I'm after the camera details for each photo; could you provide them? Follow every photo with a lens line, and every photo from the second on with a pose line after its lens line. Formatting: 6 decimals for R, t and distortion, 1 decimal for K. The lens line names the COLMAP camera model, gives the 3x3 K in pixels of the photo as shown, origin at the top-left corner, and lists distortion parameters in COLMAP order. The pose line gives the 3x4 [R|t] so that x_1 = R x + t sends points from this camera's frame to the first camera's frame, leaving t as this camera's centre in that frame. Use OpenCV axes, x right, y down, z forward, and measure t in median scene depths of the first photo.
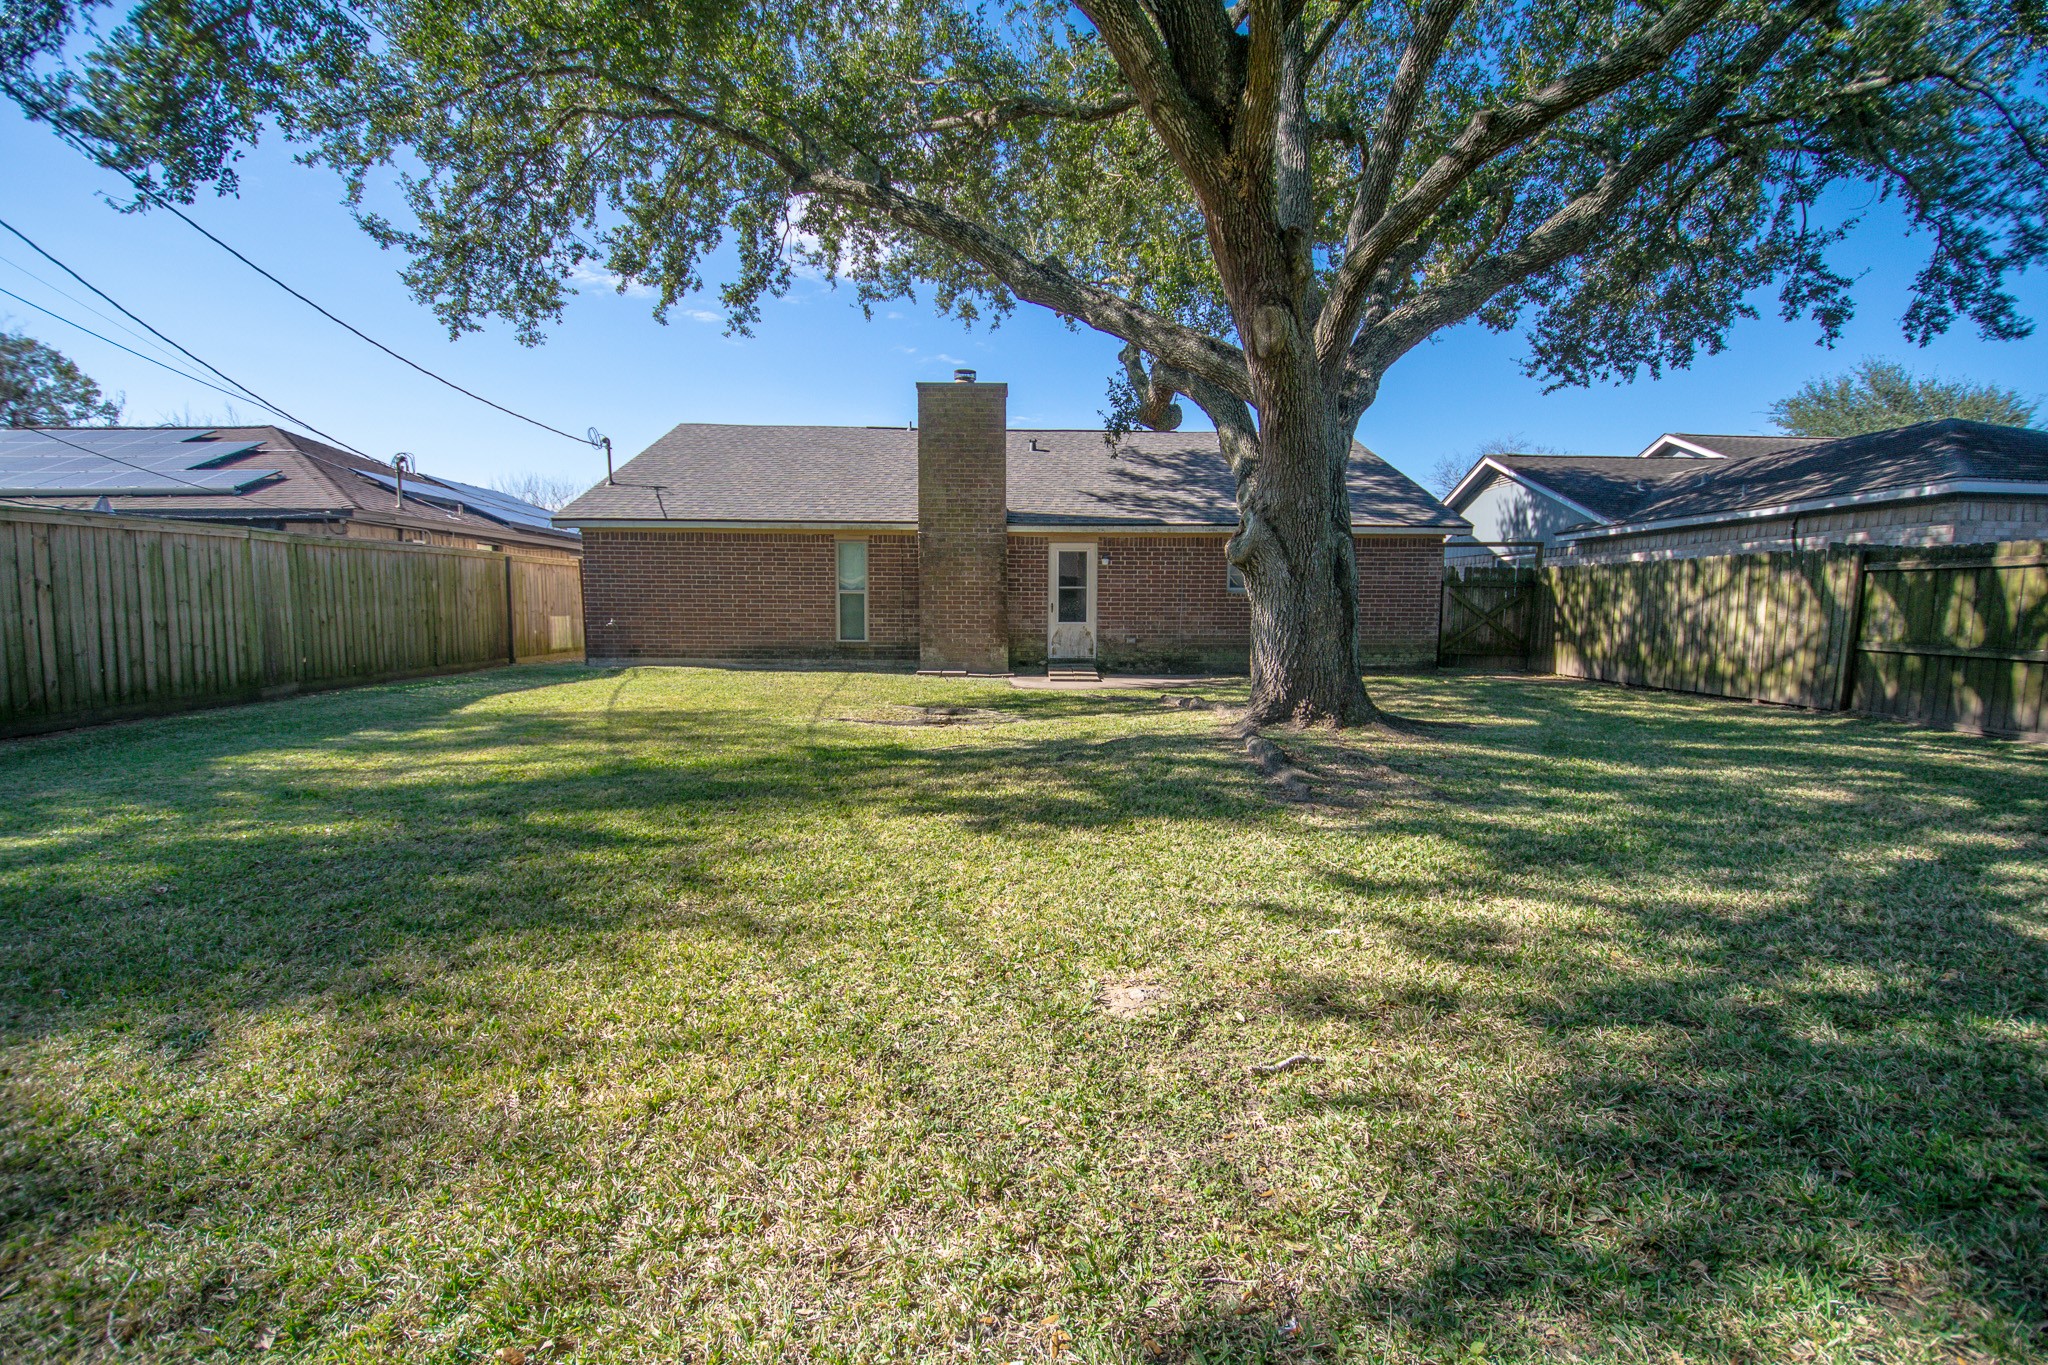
lens RADIAL K [[910.2, 0, 1024.0], [0, 910.2, 682.5], [0, 0, 1]] dist [0.023561, -0.020546]
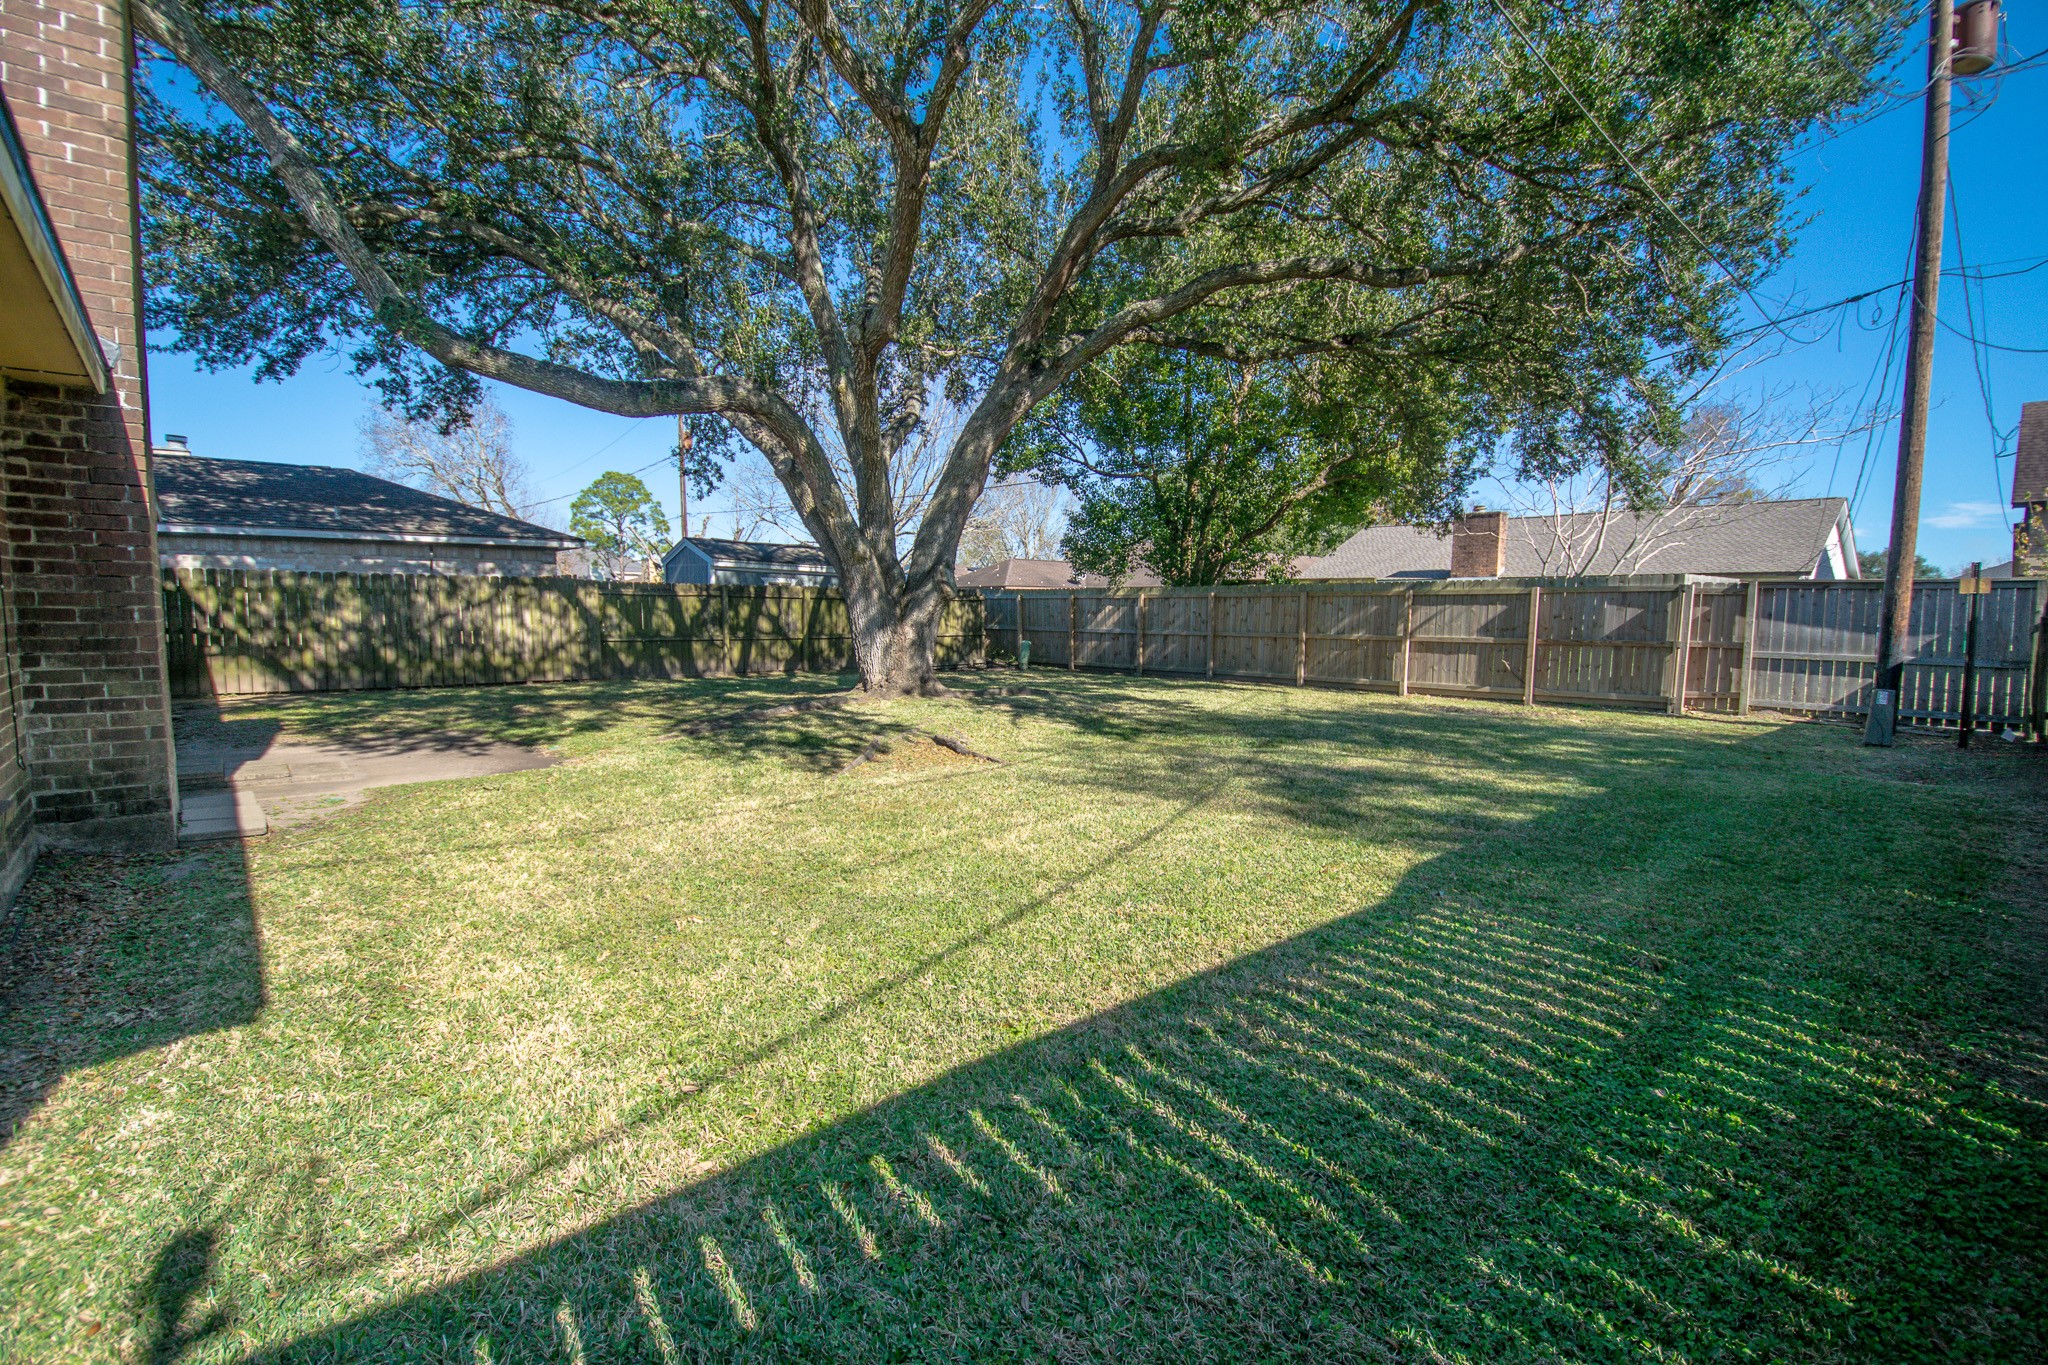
lens RADIAL K [[930.3, 0, 1024.0], [0, 930.3, 682.5], [0, 0, 1]] dist [0.025580, -0.022359]
pose [[-0.658779, -0.061157, 0.749847, -0.643472], [0.057649, 0.989657, 0.131363, -0.102297], [-0.750124, 0.129767, -0.648440, 1.125134]]
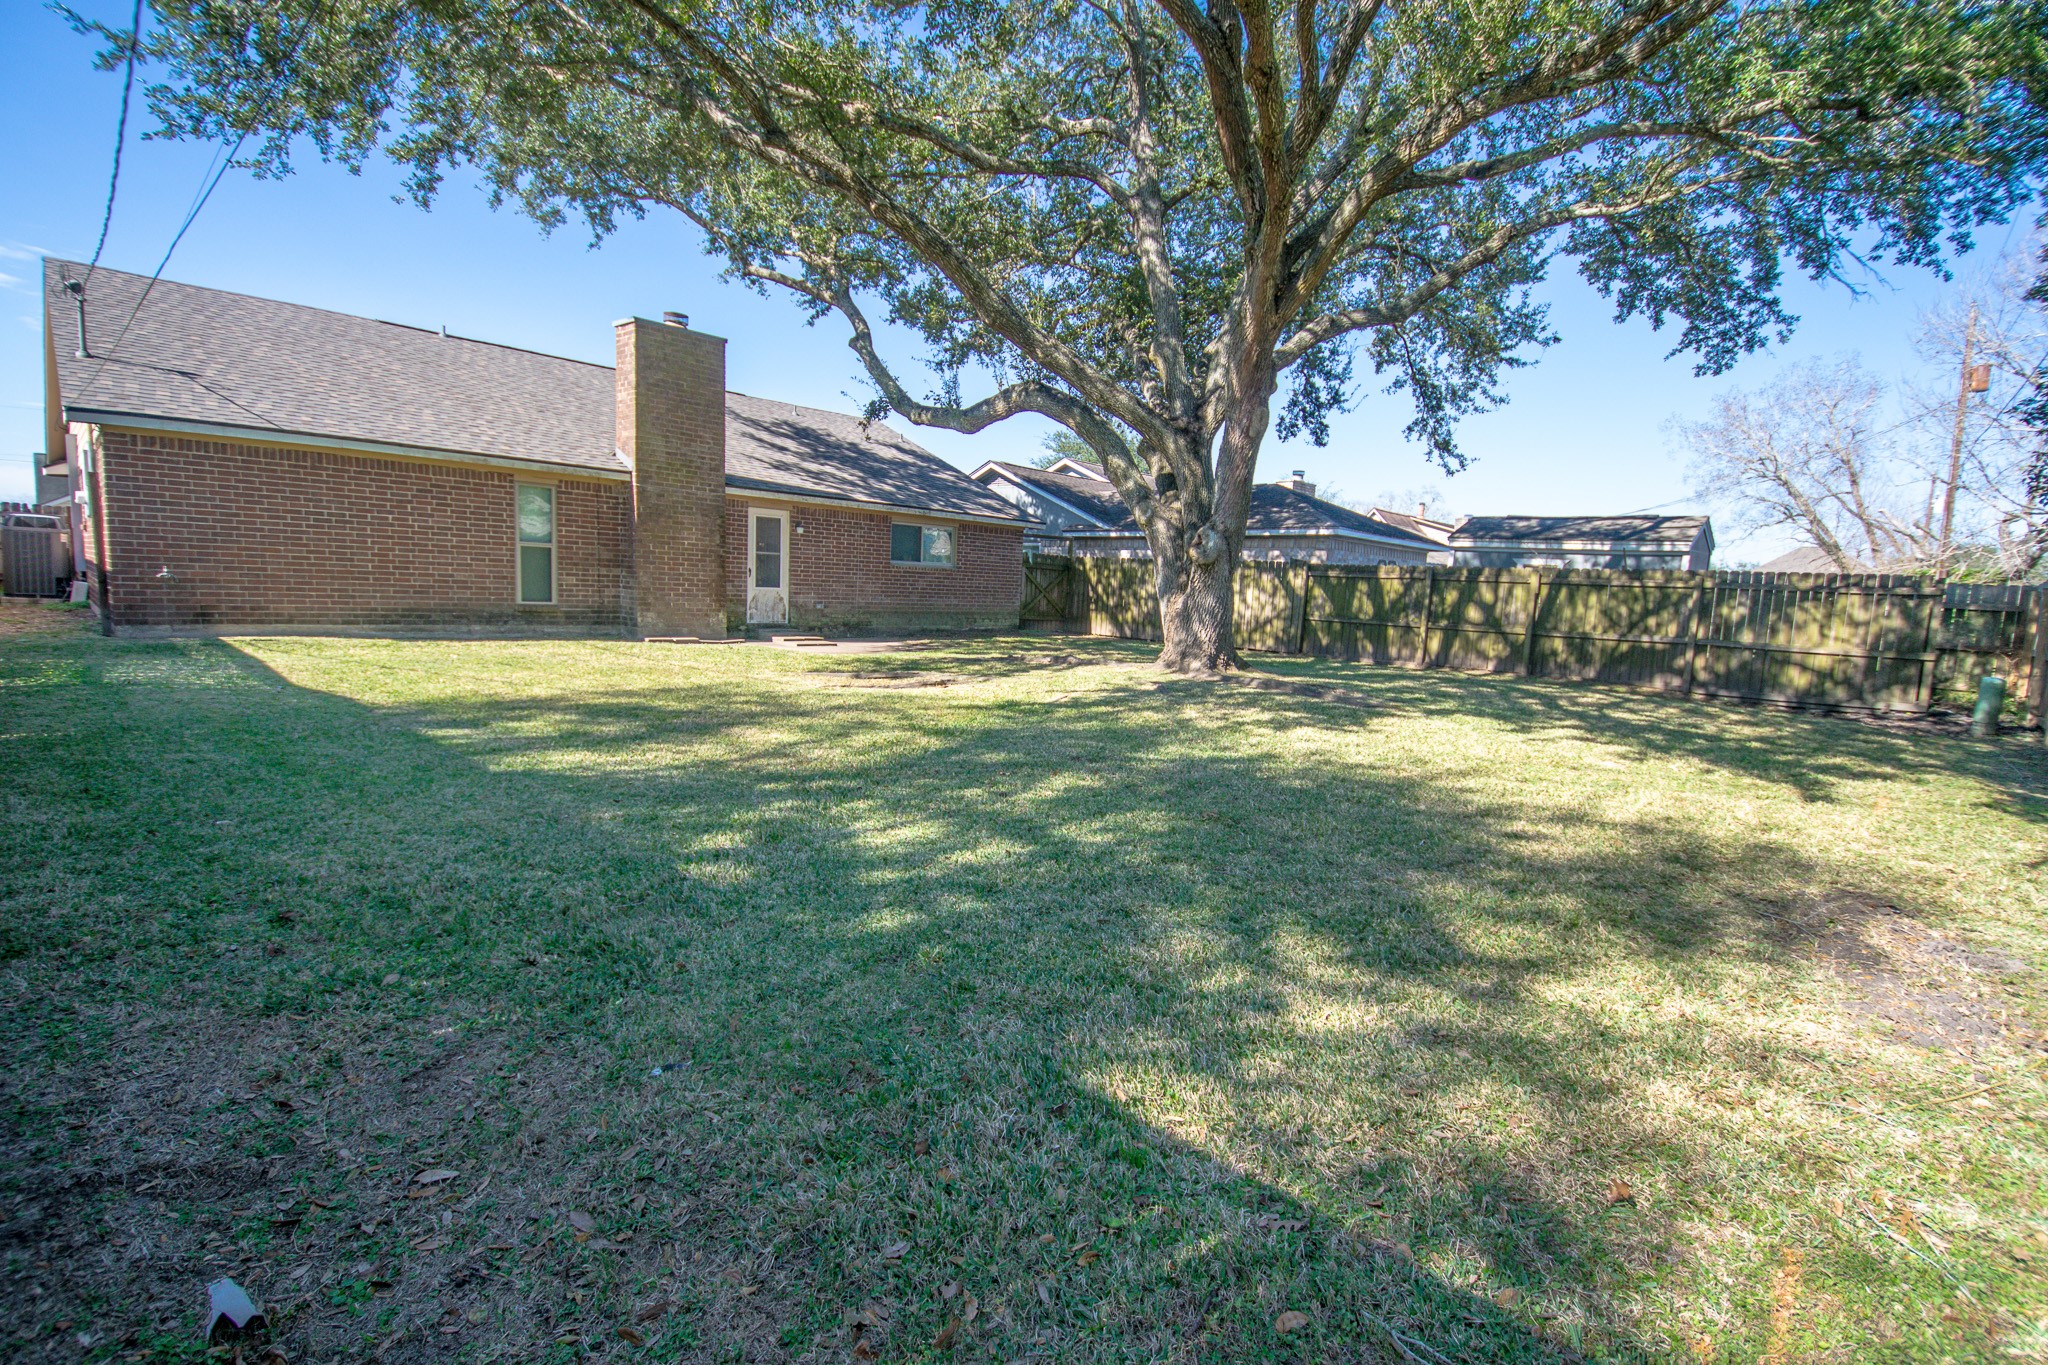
lens RADIAL K [[930.3, 0, 1024.0], [0, 930.3, 682.5], [0, 0, 1]] dist [0.025580, -0.022359]
pose [[0.699226, -0.048555, 0.713250, -0.581715], [0.016662, 0.998527, 0.051641, -0.010940], [-0.714707, -0.024225, 0.699005, 0.079561]]
